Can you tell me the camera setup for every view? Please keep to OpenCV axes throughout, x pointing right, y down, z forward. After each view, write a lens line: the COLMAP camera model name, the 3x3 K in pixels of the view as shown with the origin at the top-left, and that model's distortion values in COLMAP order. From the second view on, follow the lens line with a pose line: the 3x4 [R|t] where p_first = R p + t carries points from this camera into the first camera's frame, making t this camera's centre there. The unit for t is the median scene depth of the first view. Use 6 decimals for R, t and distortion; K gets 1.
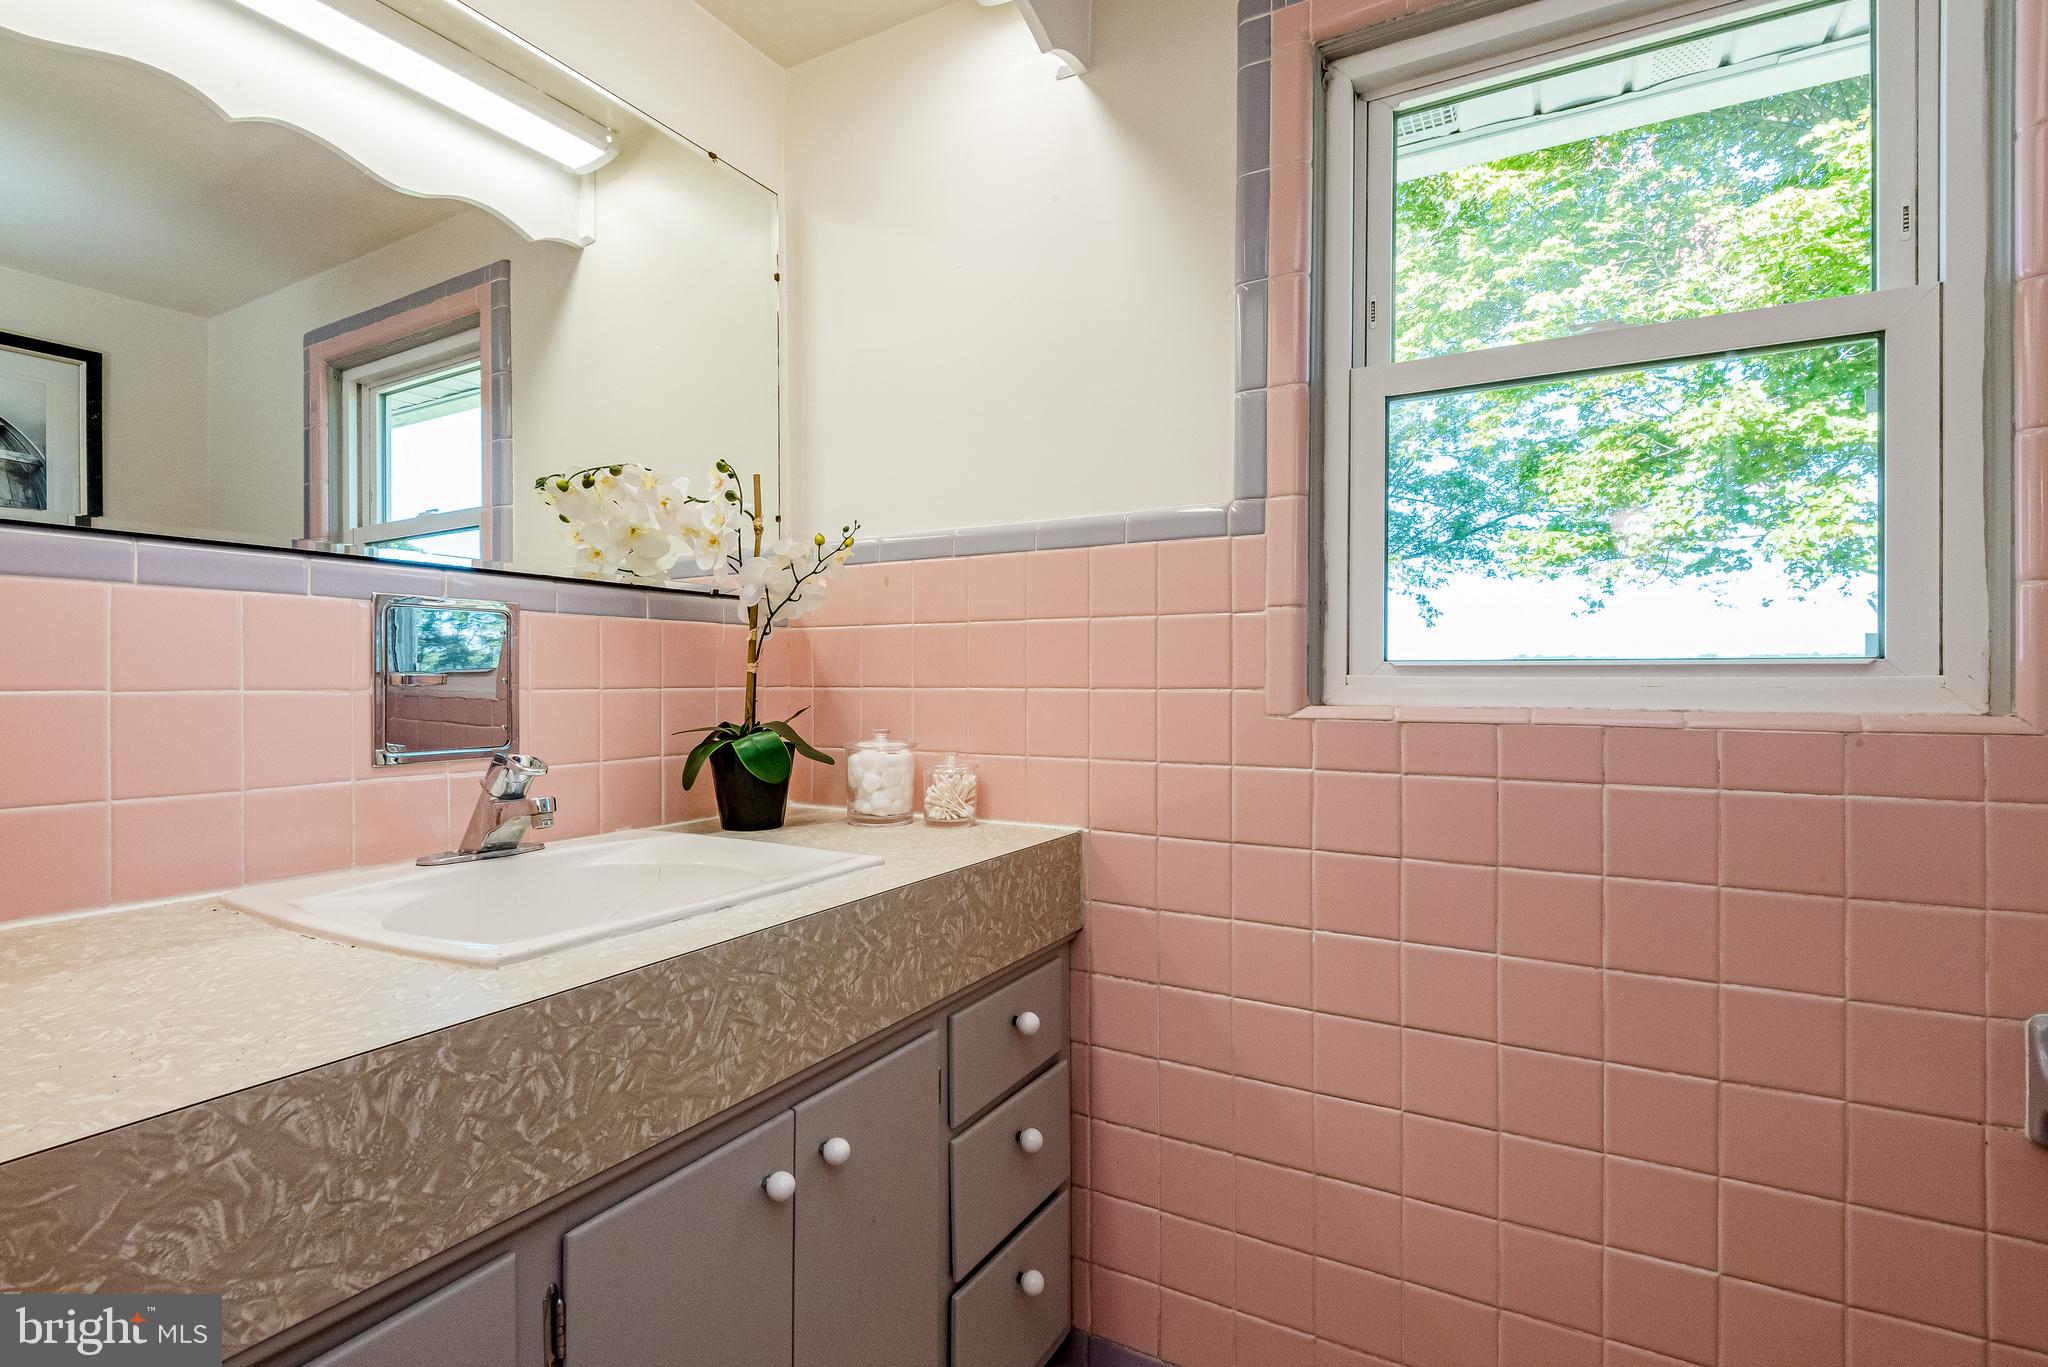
lens RADIAL K [[938.3, 0, 1028.4], [0, 938.3, 674.1], [0, 0, 1]] dist [0.013910, -0.013008]
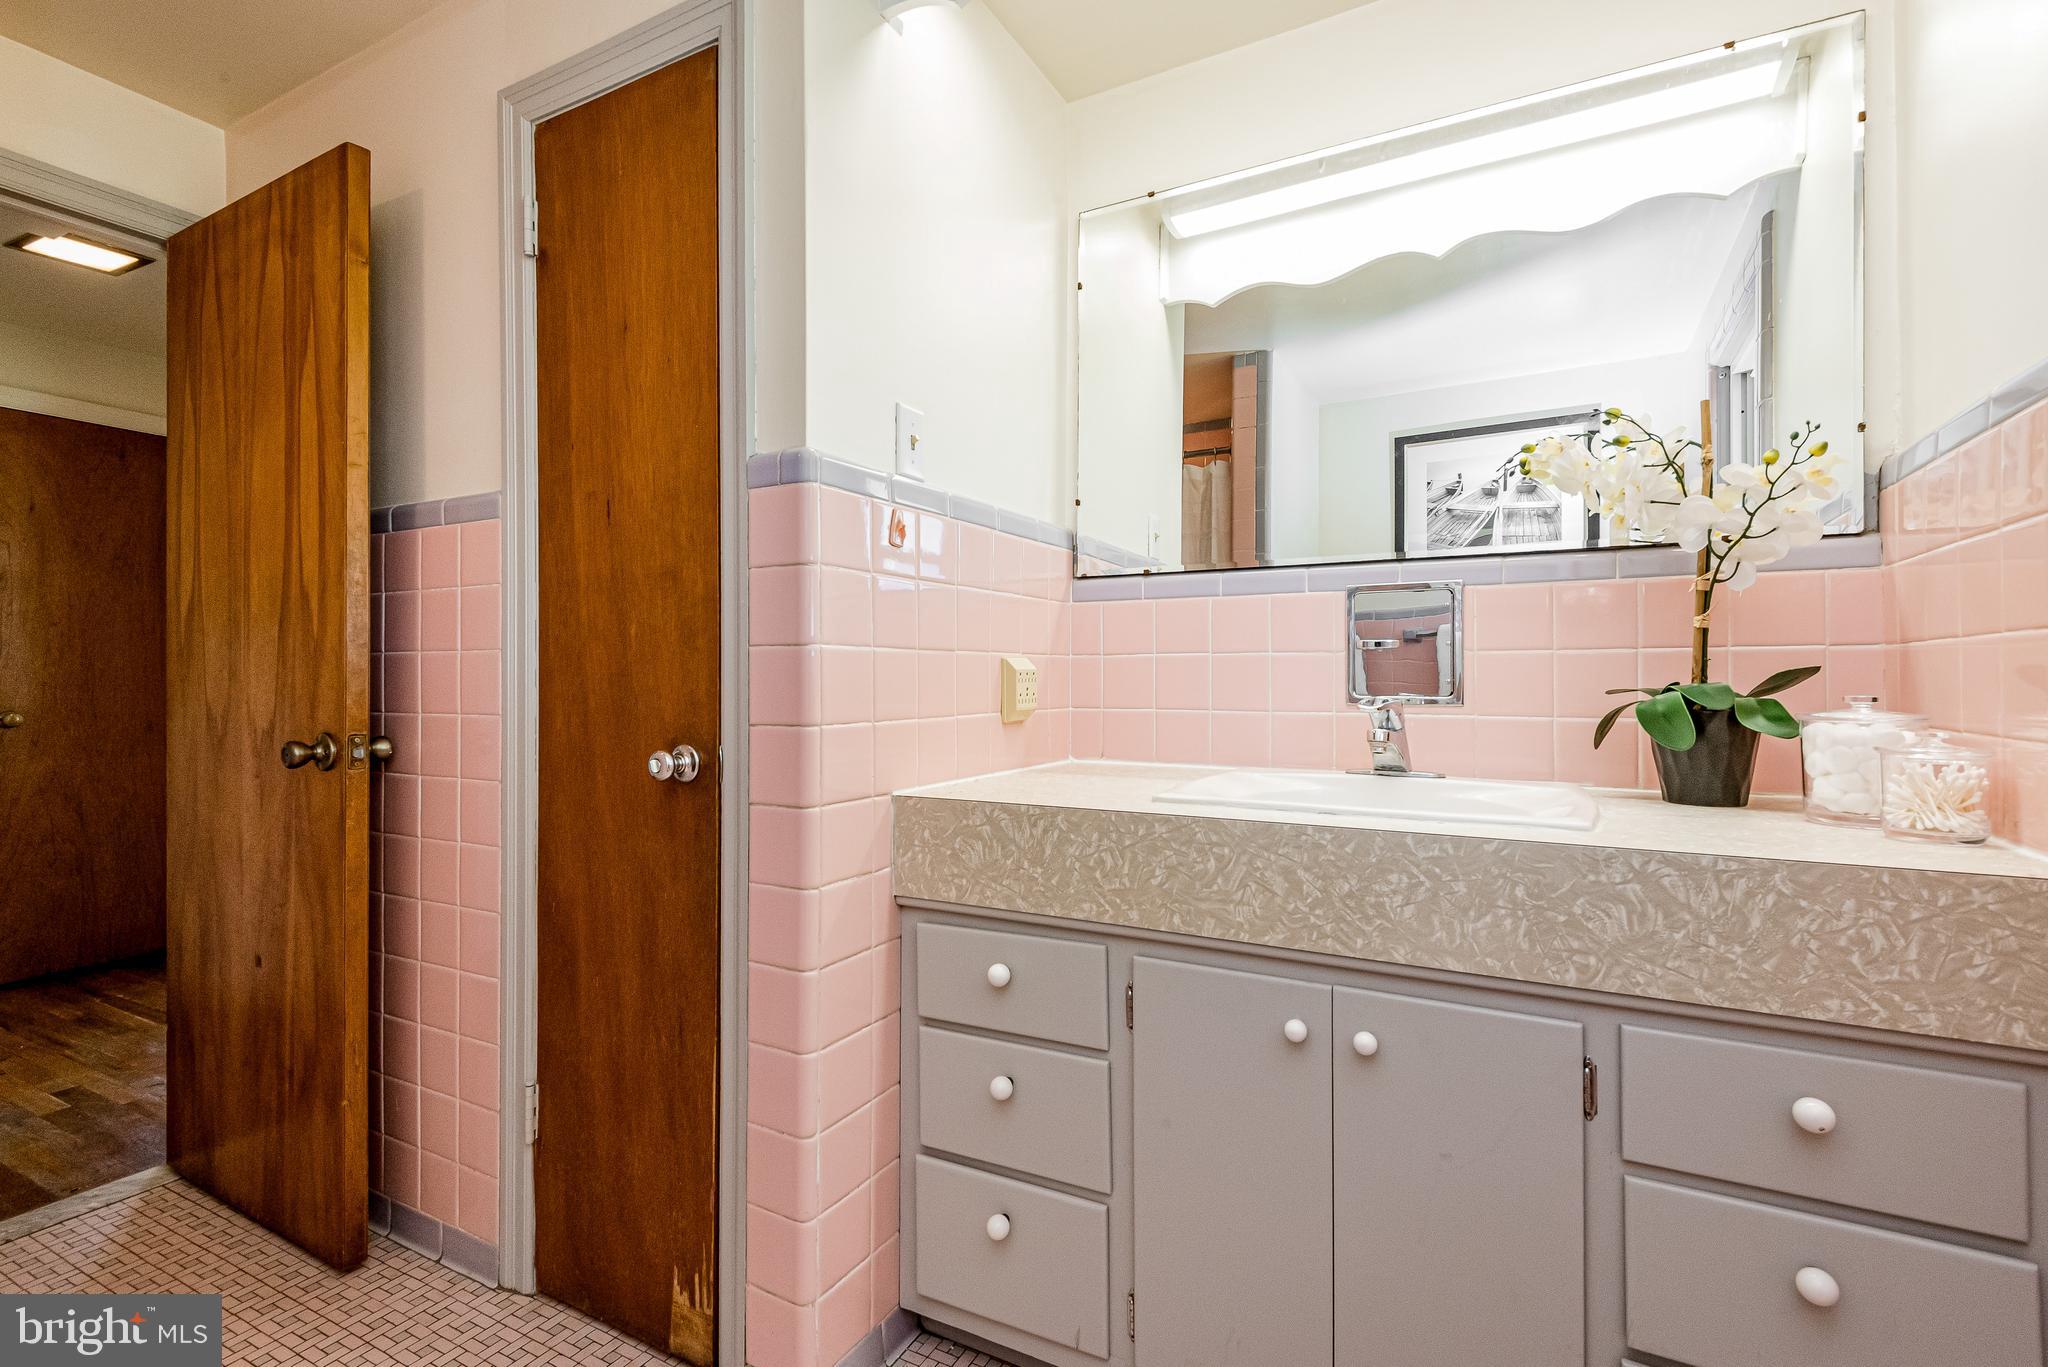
lens RADIAL K [[933.0, 0, 1016.2], [0, 933.0, 677.7], [0, 0, 1]] dist [0.039786, -0.018560]
pose [[0.044684, -0.004022, -0.998993, 0.924480], [0.010203, 0.999942, -0.003569, 0.069521], [0.998949, -0.010034, 0.044723, 0.545643]]
